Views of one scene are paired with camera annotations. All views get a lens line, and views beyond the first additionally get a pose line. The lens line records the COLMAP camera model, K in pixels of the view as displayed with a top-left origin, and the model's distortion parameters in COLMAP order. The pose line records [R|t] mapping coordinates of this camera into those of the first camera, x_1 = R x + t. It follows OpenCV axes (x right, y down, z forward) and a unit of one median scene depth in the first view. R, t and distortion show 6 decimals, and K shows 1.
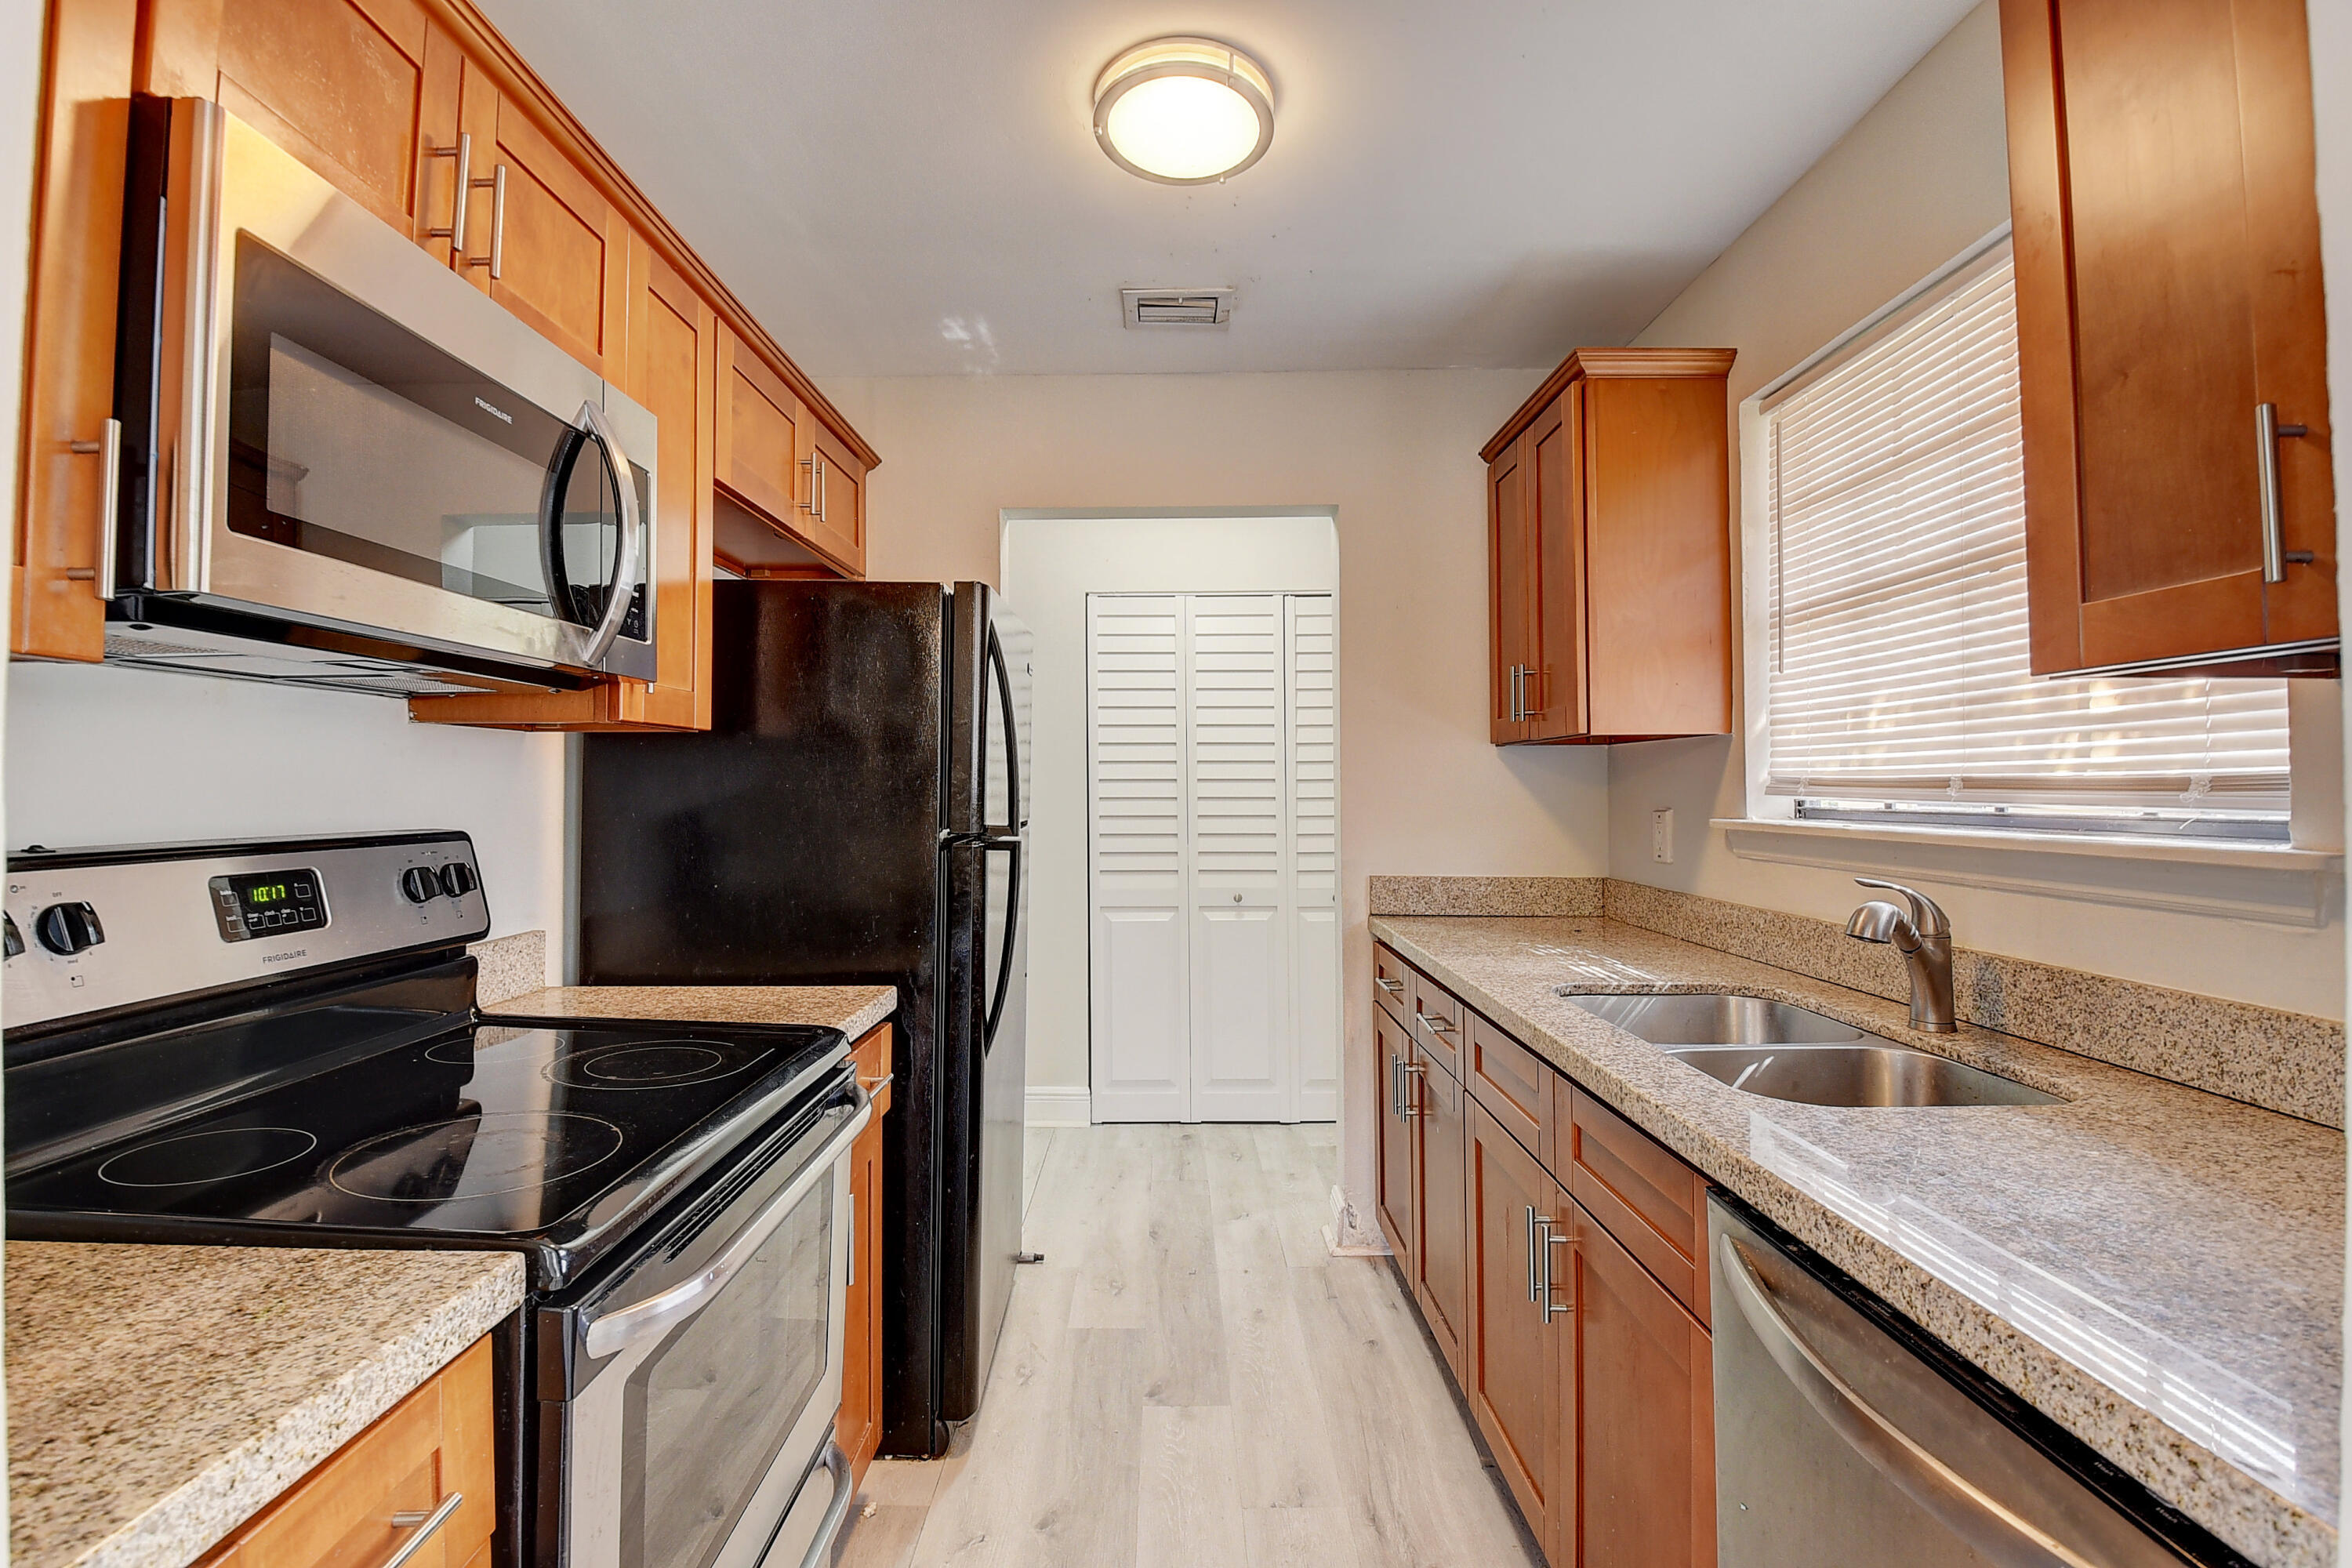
lens RADIAL K [[1047.8, 0, 1167.8], [0, 1047.8, 776.1], [0, 0, 1]] dist [0.006955, -0.017937]
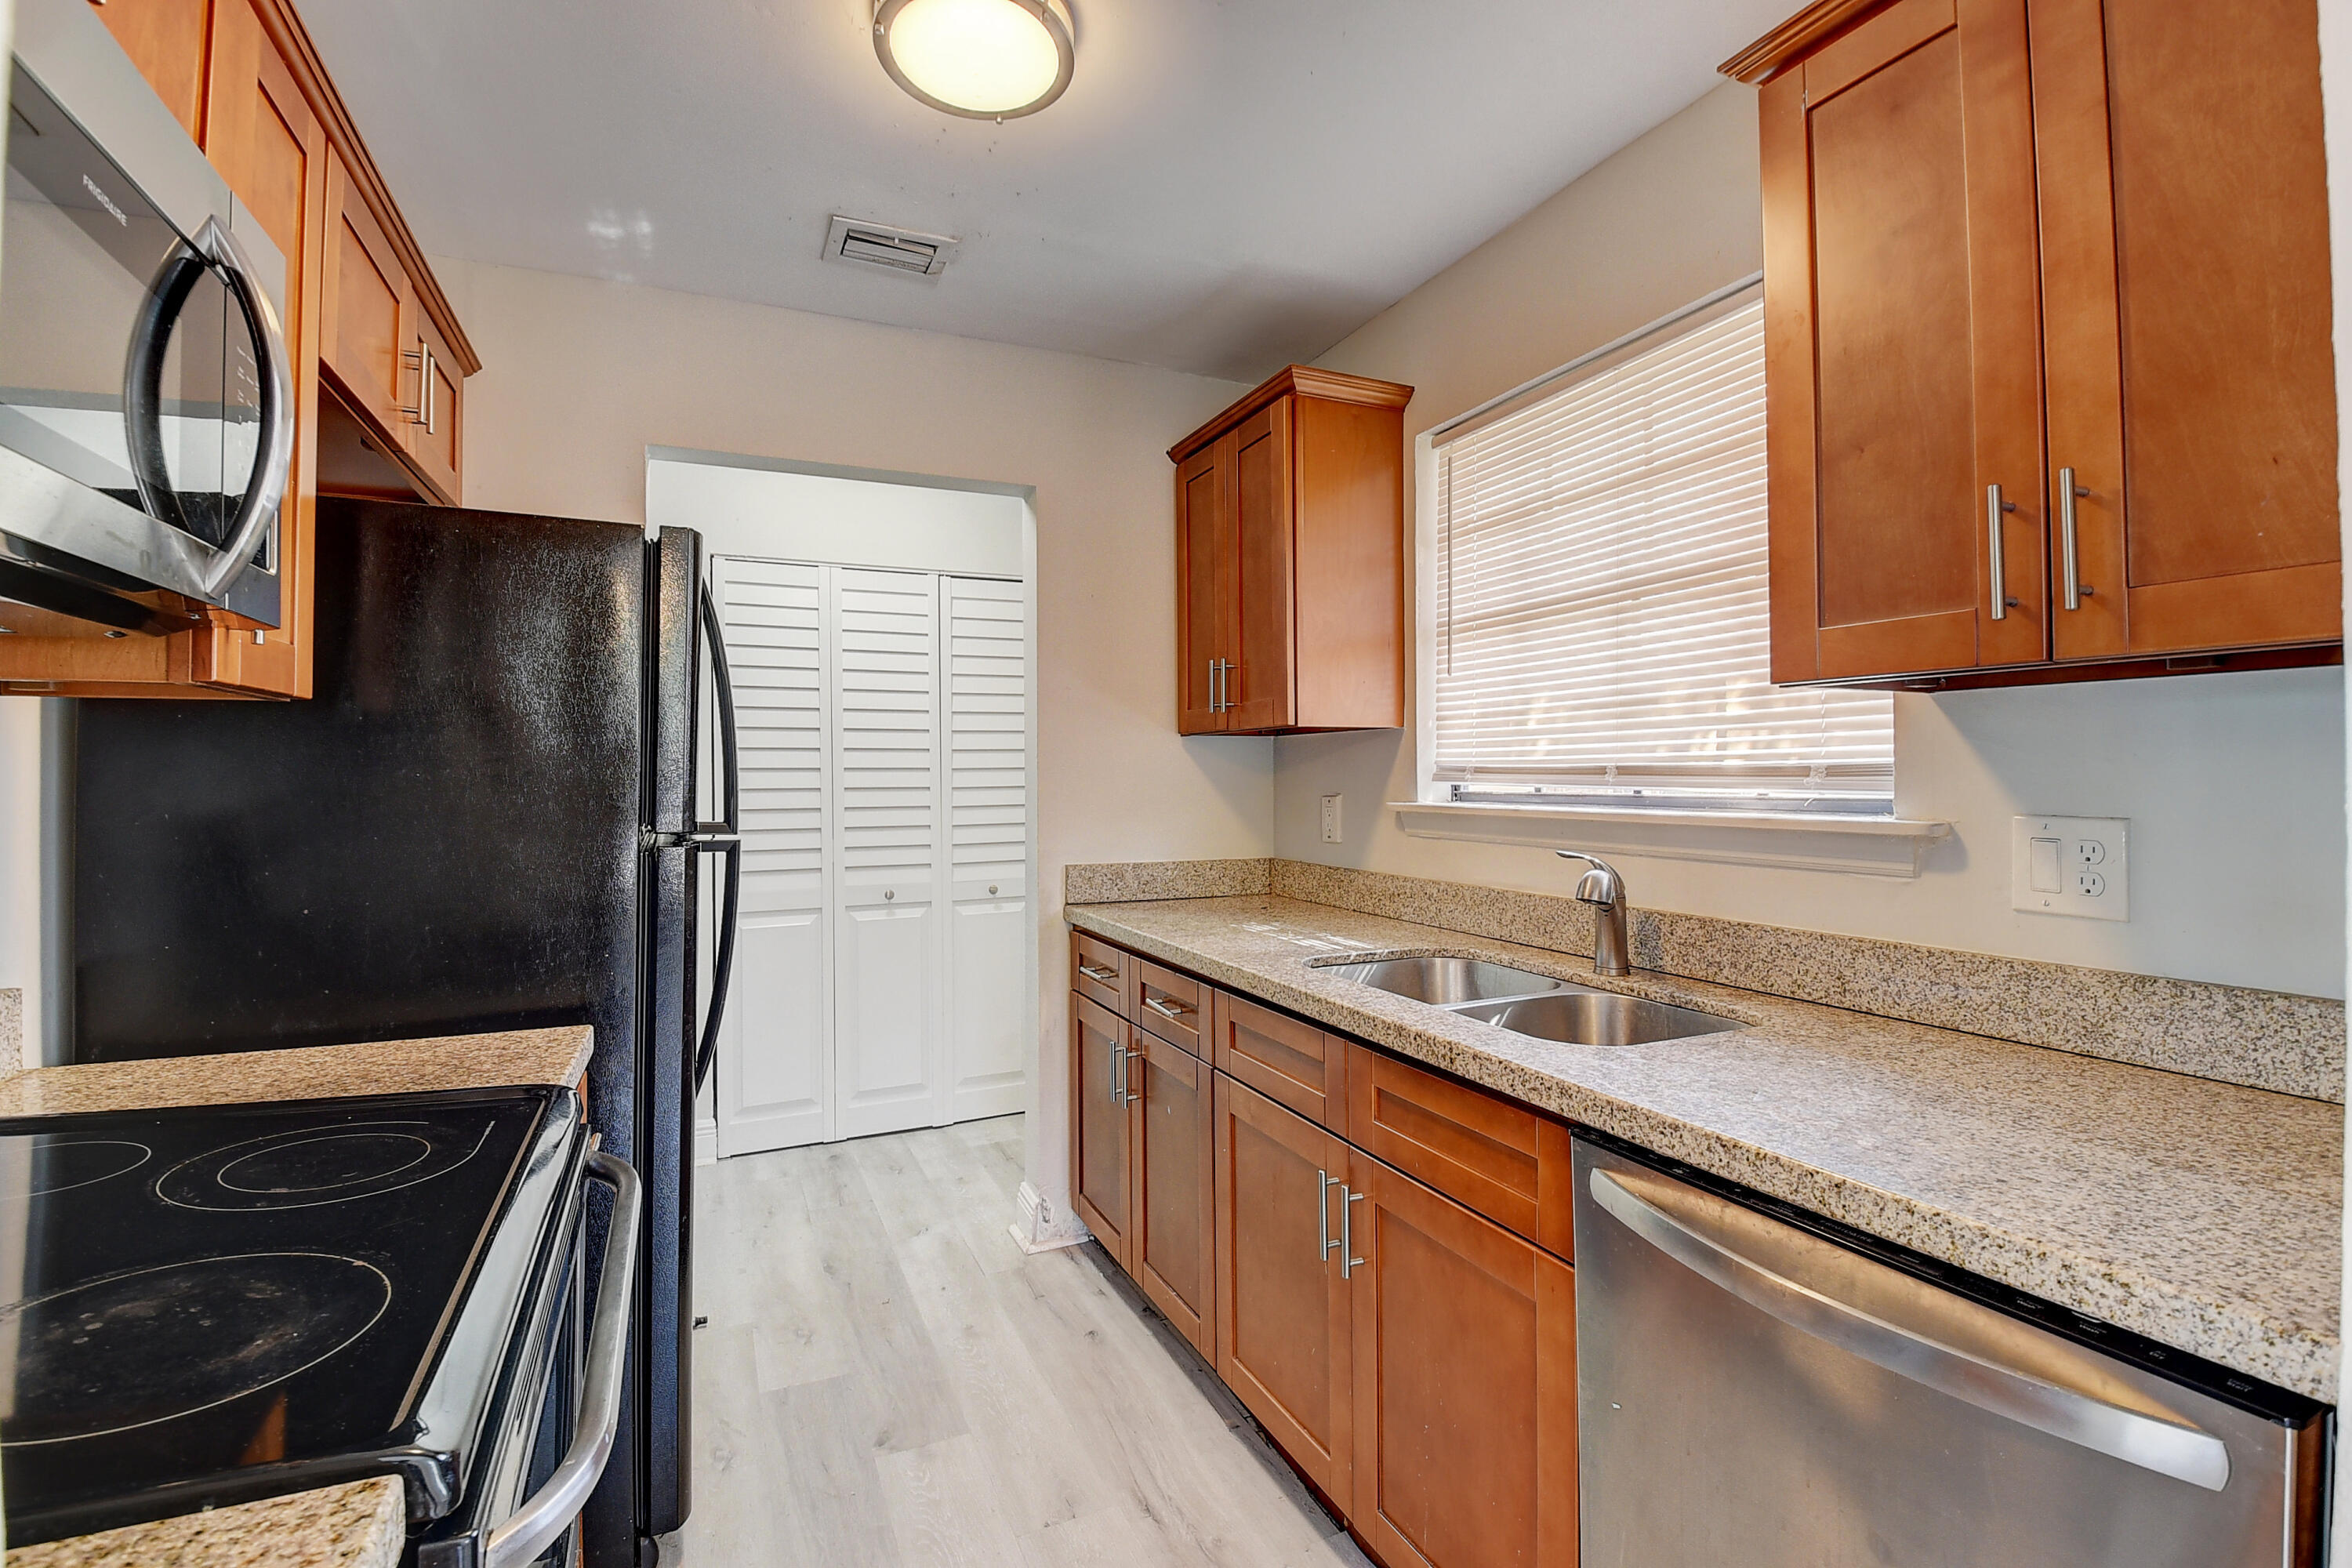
lens RADIAL K [[1047.8, 0, 1165.2], [0, 1047.8, 776.3], [0, 0, 1]] dist [0.006955, -0.017937]
pose [[0.910247, -0.002242, 0.414059, -0.196503], [-0.001985, 0.999950, 0.009779, 0.001912], [-0.414060, -0.009723, 0.910198, 0.090030]]
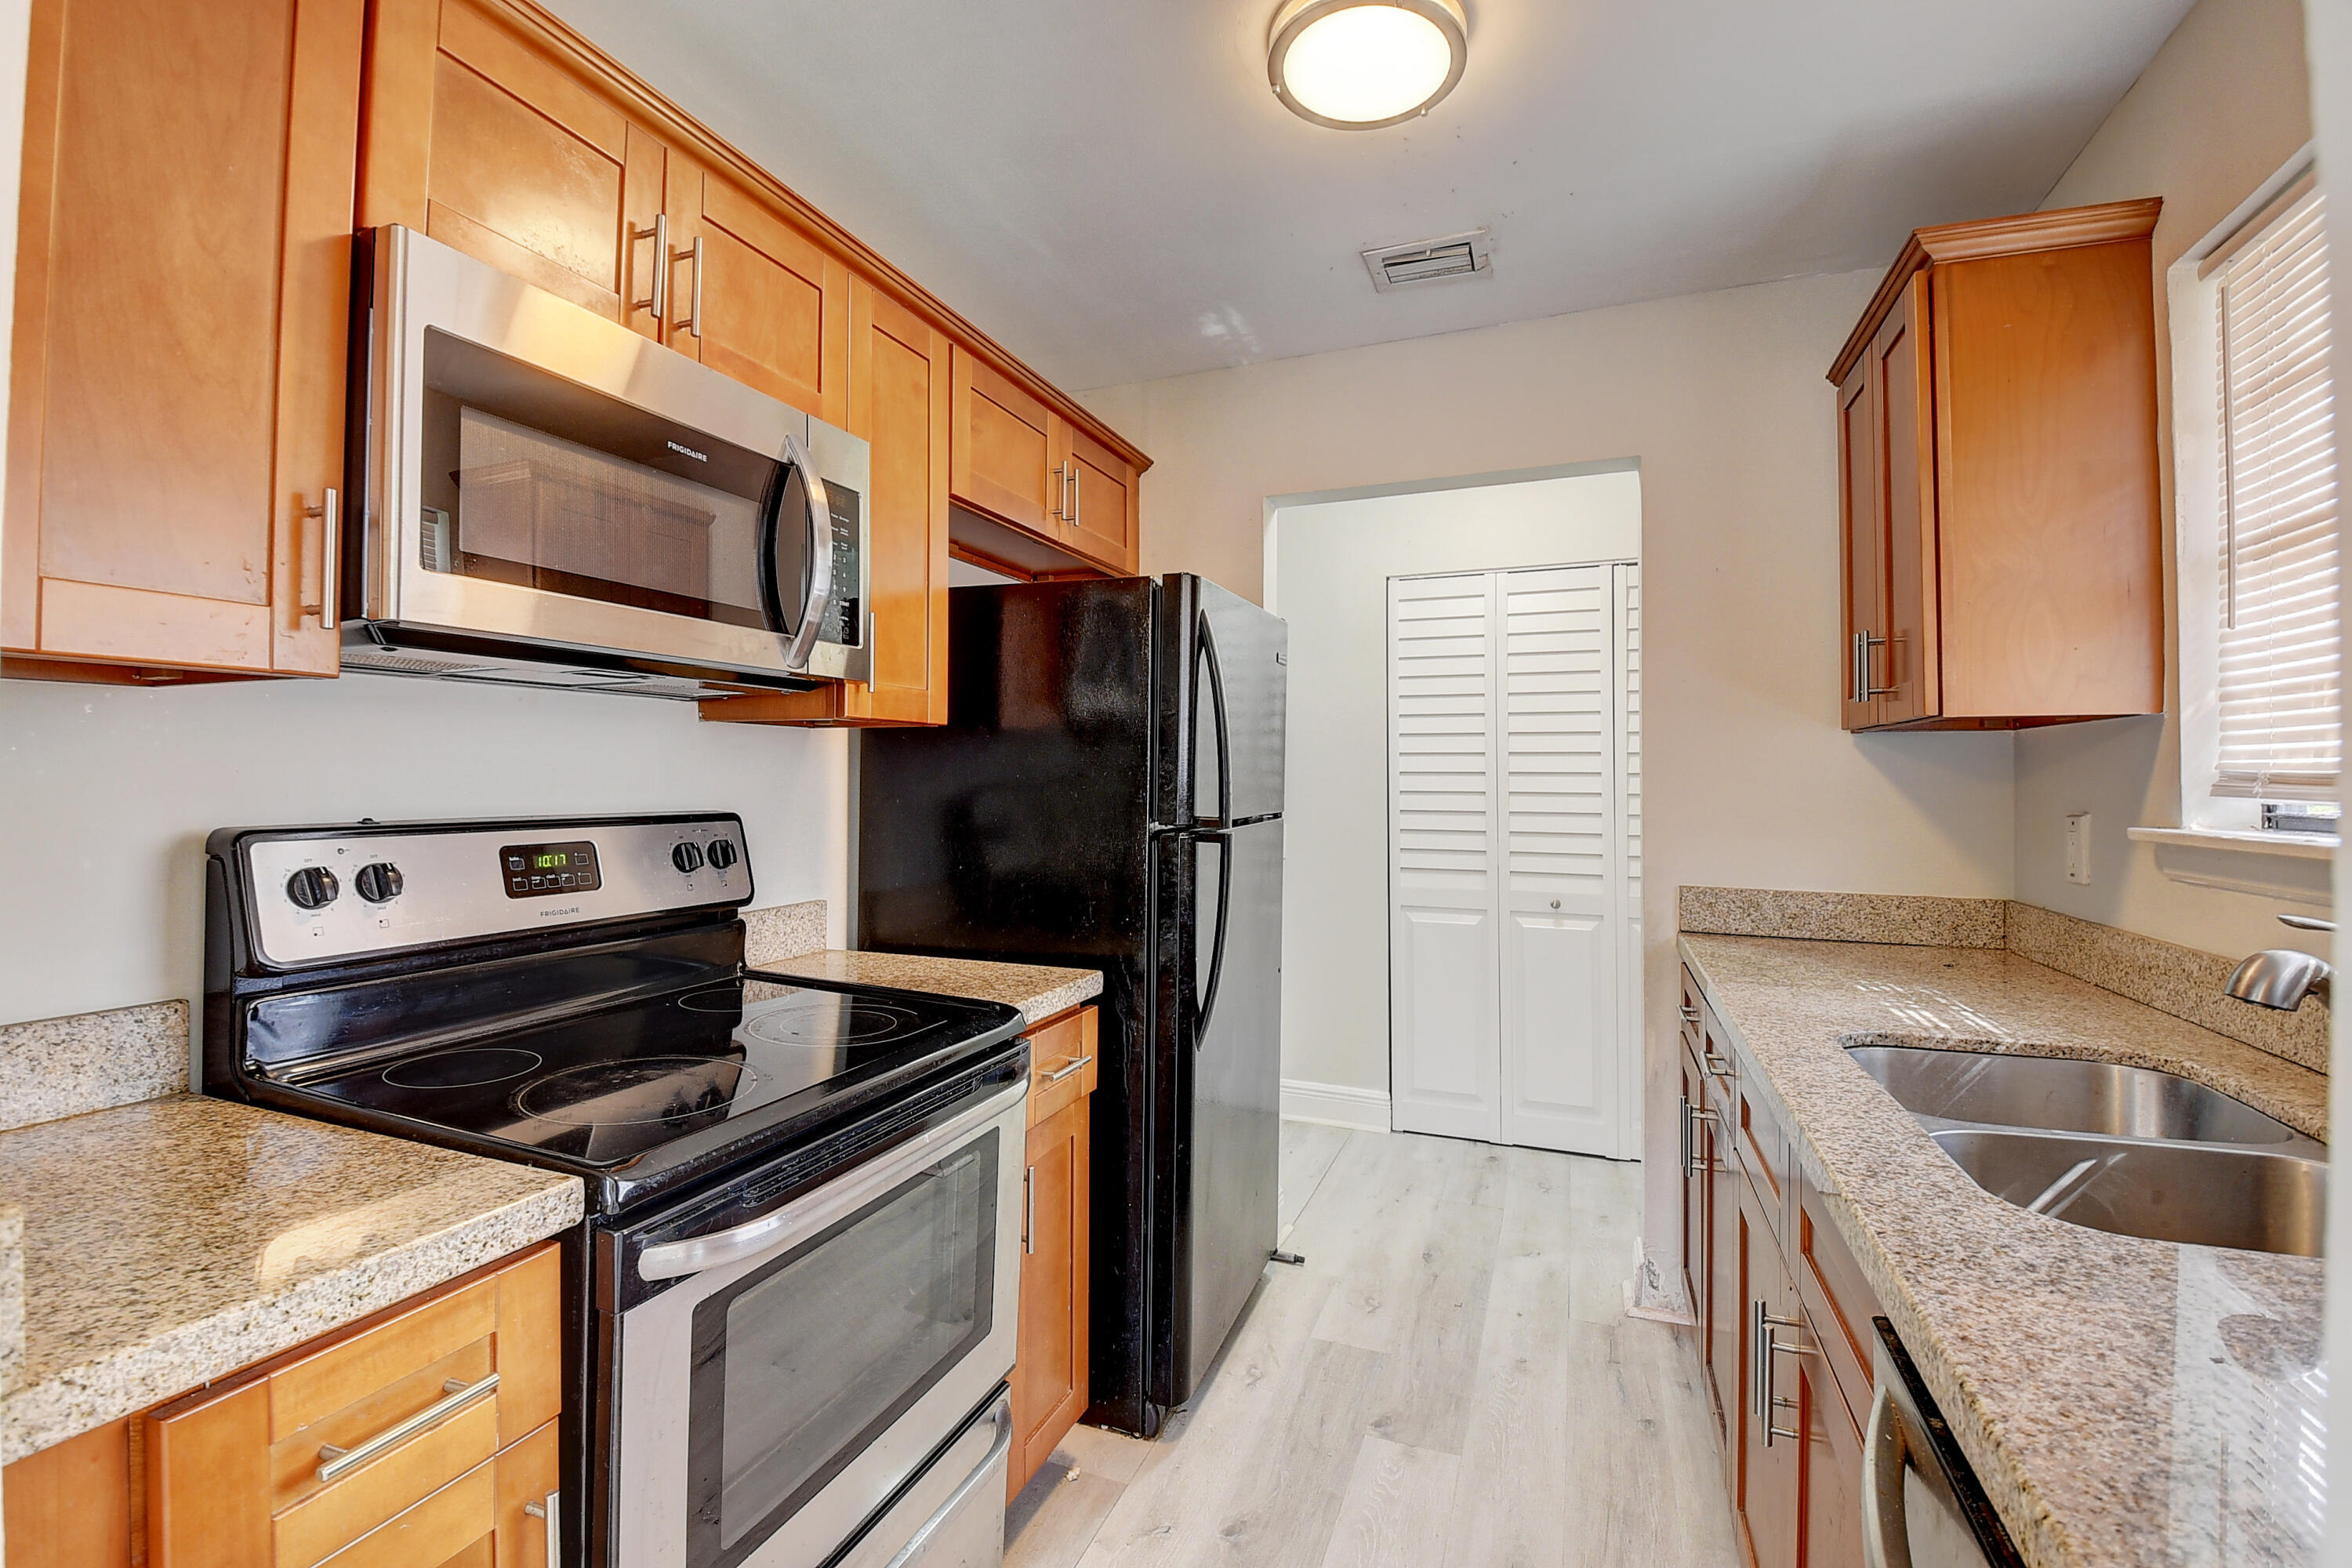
lens RADIAL K [[1047.8, 0, 1174.7], [0, 1047.8, 776.2], [0, 0, 1]] dist [0.006955, -0.017937]
pose [[0.931540, 0.005584, -0.363595, 0.182185], [-0.002991, 0.999966, 0.007694, 0.000482], [0.363626, -0.006080, 0.931525, 0.071392]]
